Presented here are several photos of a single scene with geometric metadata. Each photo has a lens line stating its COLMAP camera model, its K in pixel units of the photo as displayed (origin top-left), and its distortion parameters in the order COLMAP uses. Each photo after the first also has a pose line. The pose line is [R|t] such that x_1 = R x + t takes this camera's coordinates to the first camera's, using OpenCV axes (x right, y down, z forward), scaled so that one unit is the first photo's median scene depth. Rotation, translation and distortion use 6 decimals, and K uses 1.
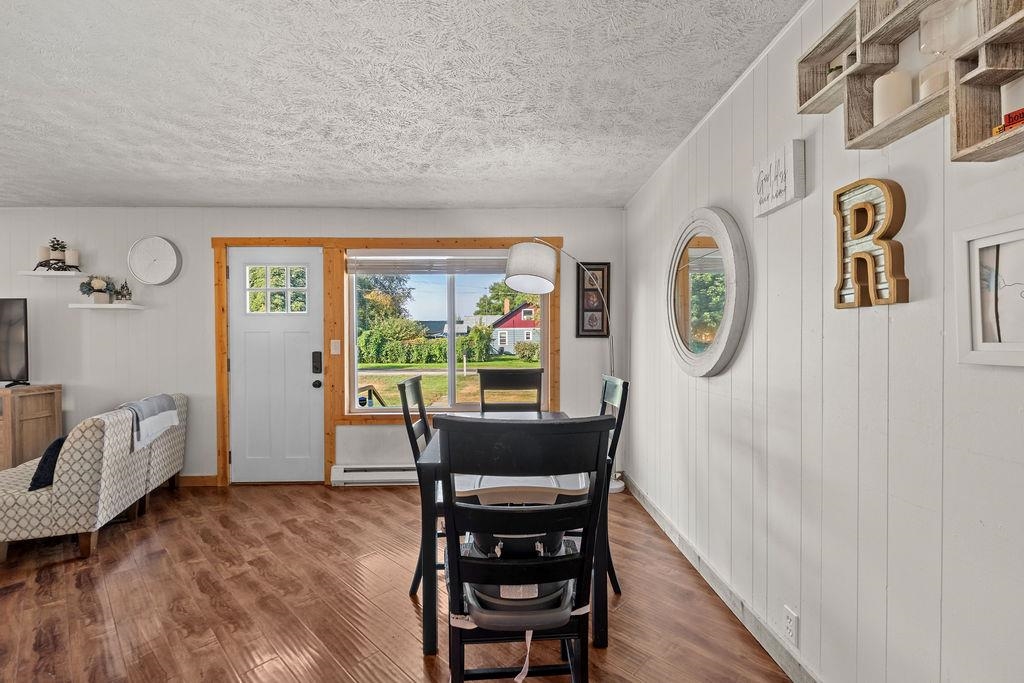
lens RADIAL K [[454.6, 0, 516.7], [0, 454.6, 348.1], [0, 0, 1]] dist [-0.007294, 0.000300]
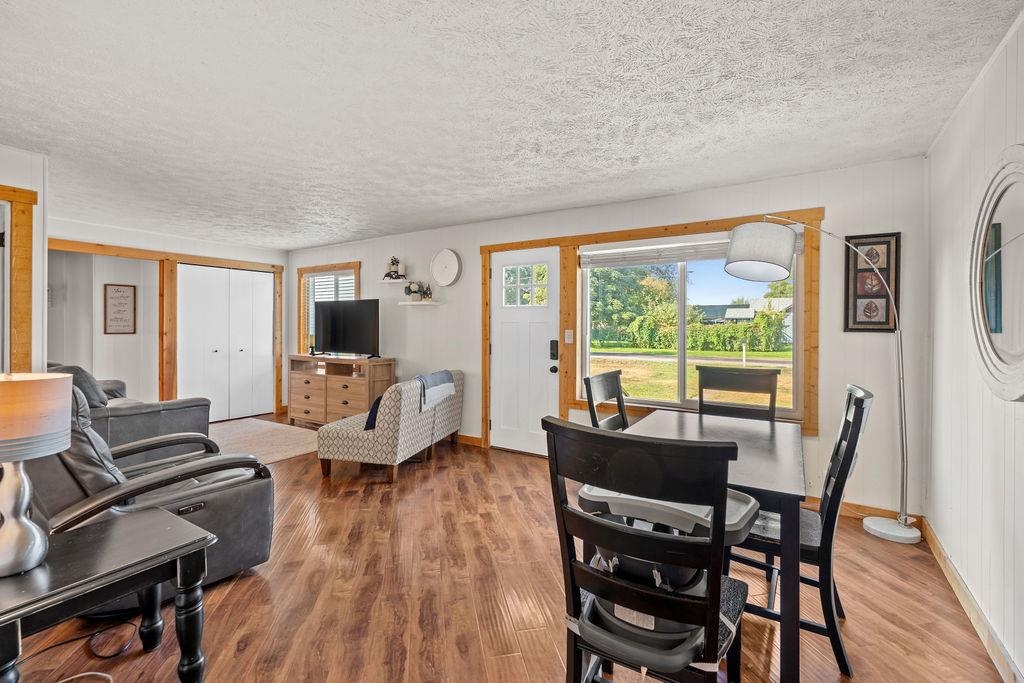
lens RADIAL K [[454.6, 0, 513.5], [0, 454.6, 328.0], [0, 0, 1]] dist [-0.007294, 0.000300]
pose [[0.819525, 0.013912, -0.572874, 0.131838], [-0.019281, 0.999809, -0.003303, -0.019125], [0.572719, 0.013753, 0.819636, 0.035242]]
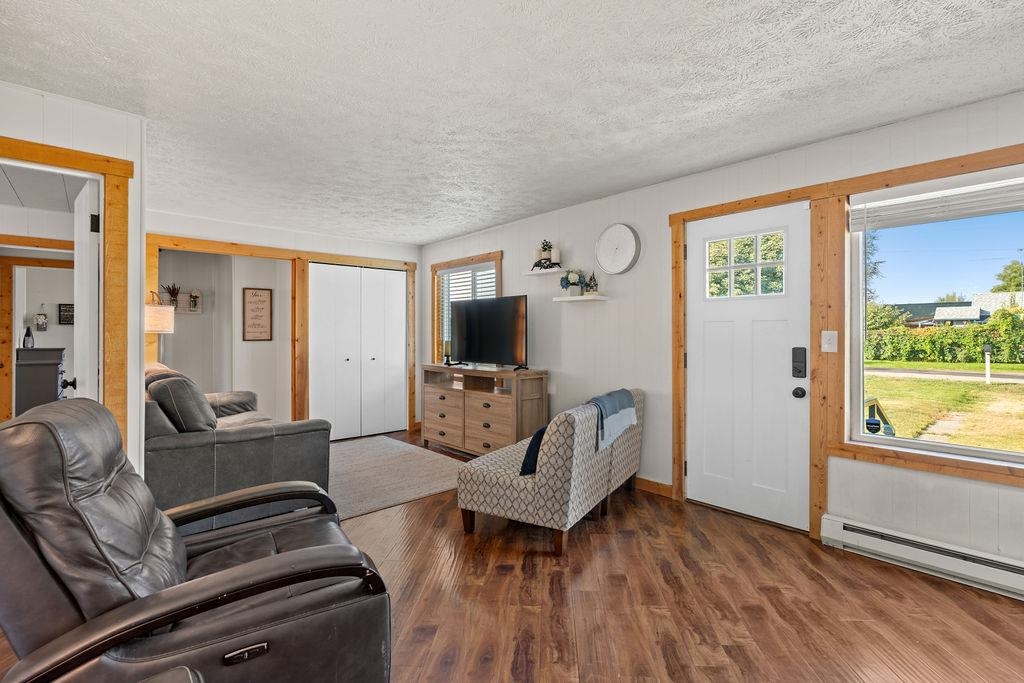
lens RADIAL K [[469.1, 0, 518.4], [0, 469.1, 326.2], [0, 0, 1]] dist [-0.000378, 0.000185]
pose [[0.646108, -0.005266, -0.763228, -0.184544], [-0.013257, 0.999748, -0.018121, -0.007380], [0.763131, 0.021827, 0.645876, 0.209930]]
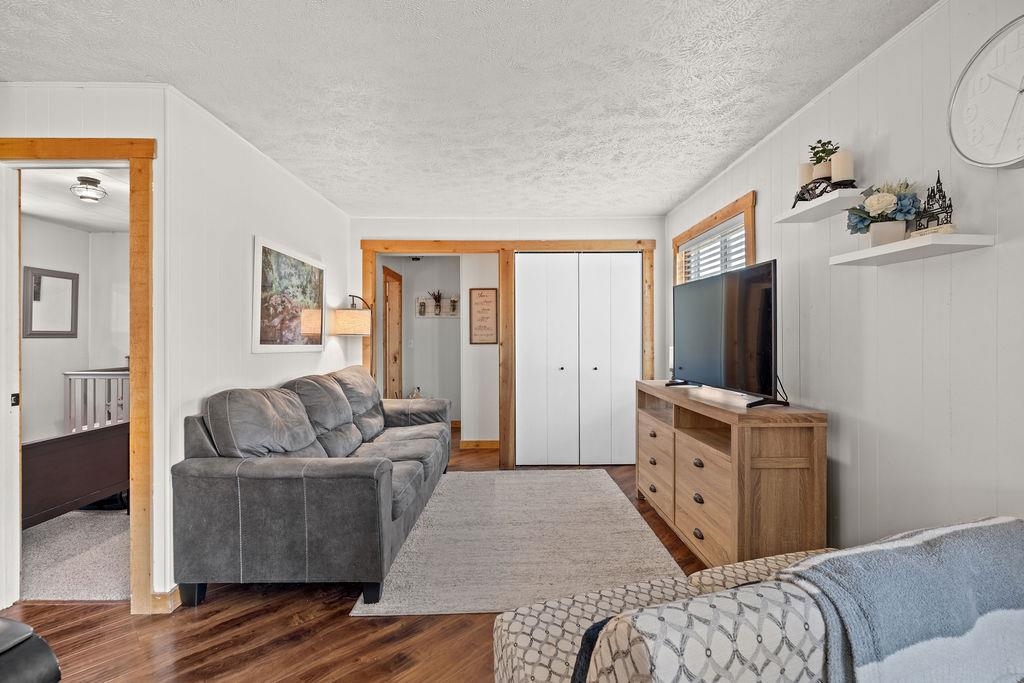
lens RADIAL K [[469.1, 0, 512.0], [0, 469.1, 335.6], [0, 0, 1]] dist [-0.000378, 0.000185]
pose [[-0.015589, 0.005650, -0.999863, -0.486283], [-0.009112, 0.999942, 0.005792, -0.011774], [0.999837, 0.009201, -0.015536, 0.685513]]
